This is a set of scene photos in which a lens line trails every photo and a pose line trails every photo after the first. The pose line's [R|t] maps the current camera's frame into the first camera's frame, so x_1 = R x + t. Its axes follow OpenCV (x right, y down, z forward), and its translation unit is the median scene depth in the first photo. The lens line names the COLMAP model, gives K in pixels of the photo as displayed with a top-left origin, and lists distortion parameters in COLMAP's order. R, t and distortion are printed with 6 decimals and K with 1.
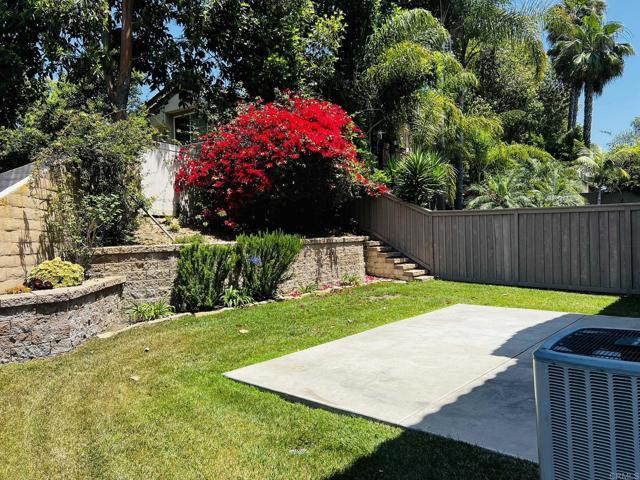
lens RADIAL K [[480.2, 0, 322.1], [0, 480.2, 230.5], [0, 0, 1]] dist [0.059753, -0.071635]
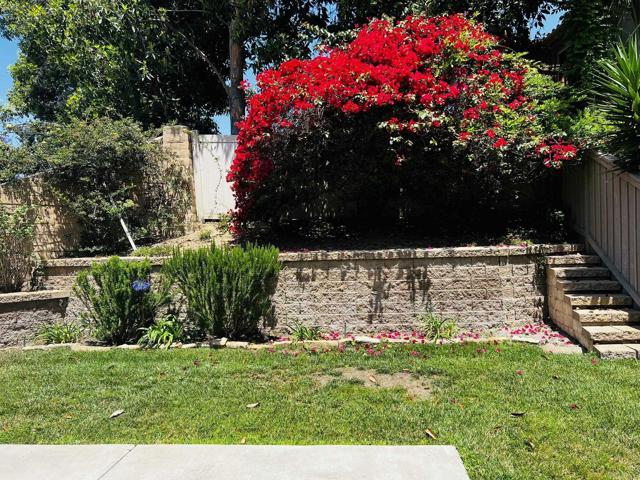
lens RADIAL K [[480.2, 0, 325.4], [0, 480.2, 233.8], [0, 0, 1]] dist [0.059753, -0.071635]
pose [[0.592742, 0.002992, -0.805387, 0.495538], [0.016215, 0.999746, 0.015648, -0.017089], [0.805229, -0.022334, 0.592543, 0.667679]]
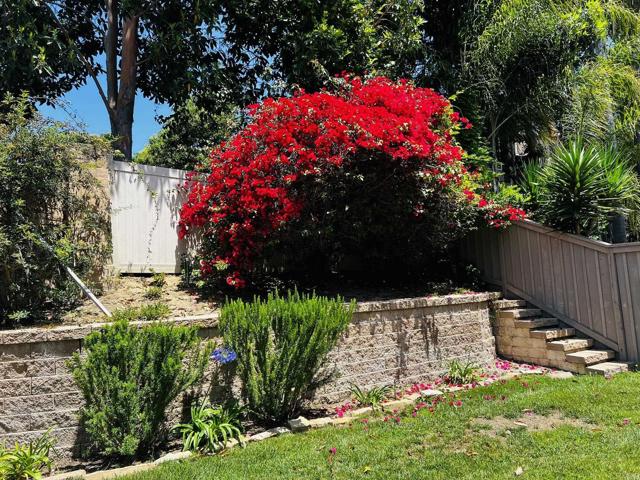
lens RADIAL K [[480.2, 0, 323.0], [0, 480.2, 241.0], [0, 0, 1]] dist [0.059753, -0.071635]
pose [[0.956059, -0.064258, -0.286045, 0.087381], [0.037430, 0.994453, -0.098294, -0.001624], [0.290775, 0.083268, 0.953161, 0.461008]]
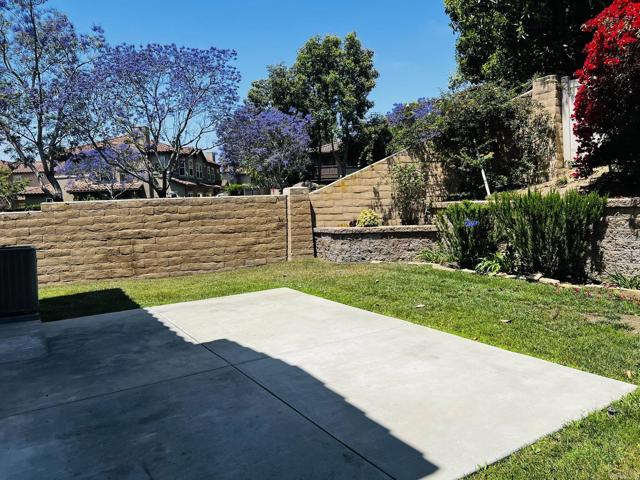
lens RADIAL K [[480.2, 0, 324.2], [0, 480.2, 234.9], [0, 0, 1]] dist [0.059753, -0.071635]
pose [[-0.274727, 0.108082, -0.955429, 0.664442], [0.048406, 0.993957, 0.098521, -0.015234], [0.960303, -0.019182, -0.278298, 0.825114]]
